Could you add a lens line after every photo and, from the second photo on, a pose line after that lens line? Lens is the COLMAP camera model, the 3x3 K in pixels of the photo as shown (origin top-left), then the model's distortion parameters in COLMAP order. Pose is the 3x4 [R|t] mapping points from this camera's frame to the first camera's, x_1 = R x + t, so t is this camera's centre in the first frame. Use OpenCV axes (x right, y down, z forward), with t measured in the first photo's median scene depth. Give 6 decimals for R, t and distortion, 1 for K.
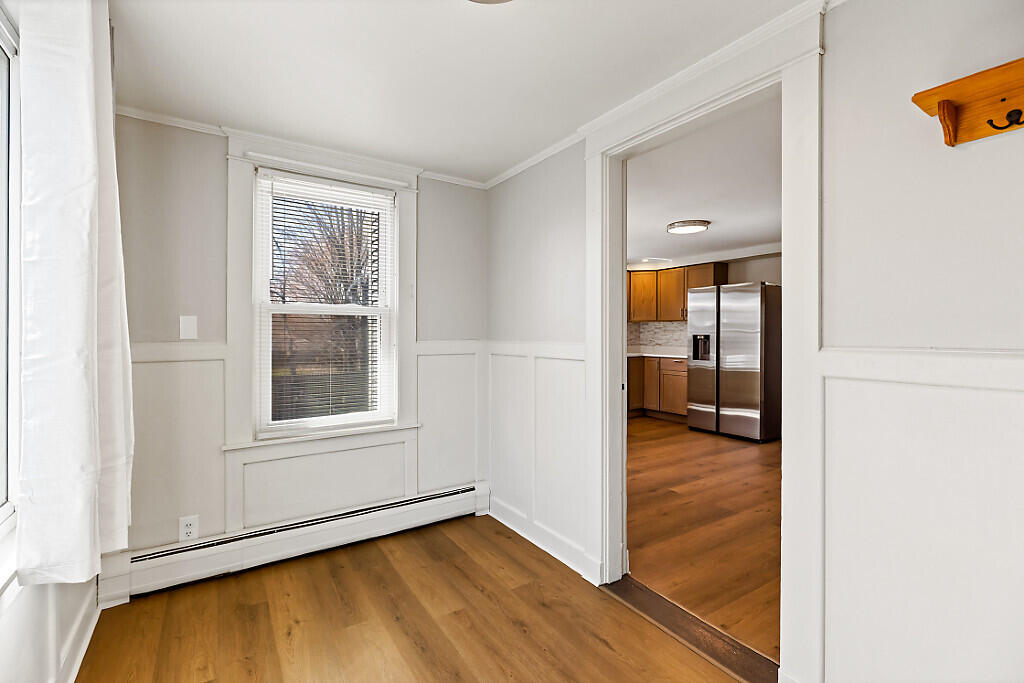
lens RADIAL K [[485.4, 0, 488.2], [0, 485.4, 328.4], [0, 0, 1]] dist [-0.001570, -0.000927]
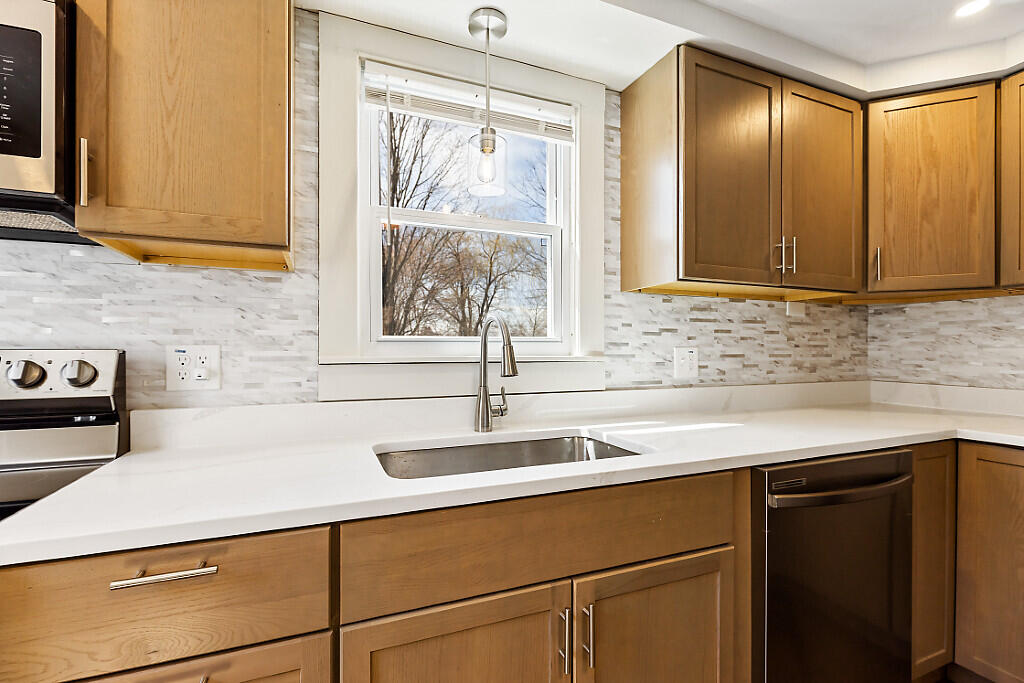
lens RADIAL K [[469.1, 0, 508.8], [0, 469.1, 349.4], [0, 0, 1]] dist [-0.000404, -0.000099]
pose [[0.990881, 0.003960, -0.134679, 0.140967], [-0.002227, 0.999913, 0.013017, 0.013015], [0.134719, -0.012599, 0.990804, 0.749944]]
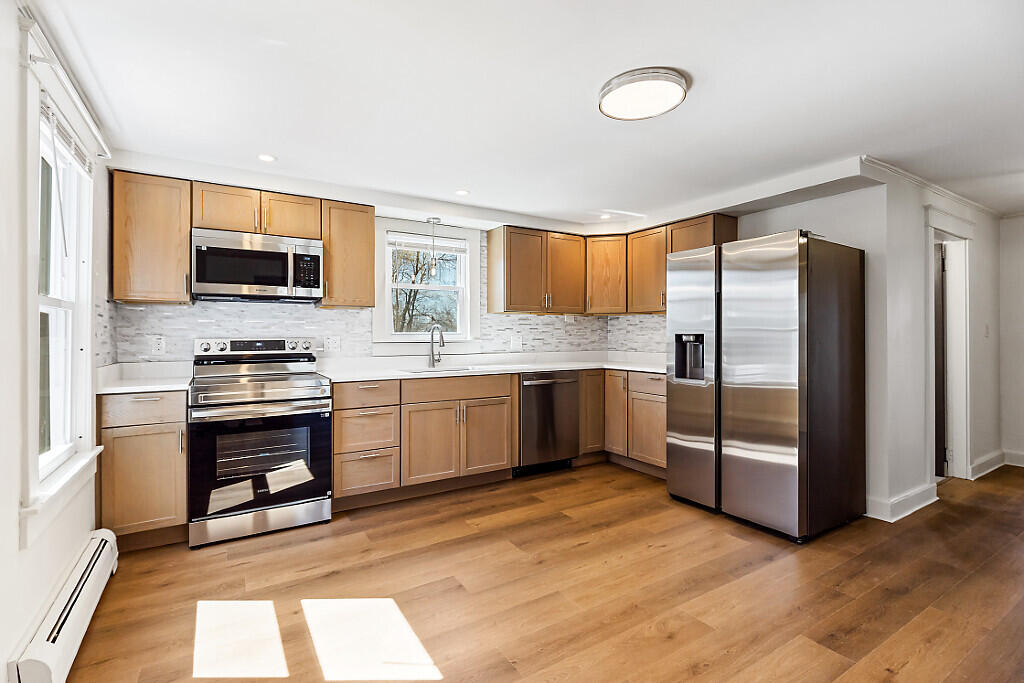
lens RADIAL K [[470.6, 0, 514.9], [0, 470.6, 331.3], [0, 0, 1]] dist [-0.001161, -0.000117]
pose [[0.999494, -0.001160, 0.031784, 0.183397], [0.001075, 0.999996, 0.002691, 0.007243], [-0.031787, -0.002656, 0.999491, 0.386293]]
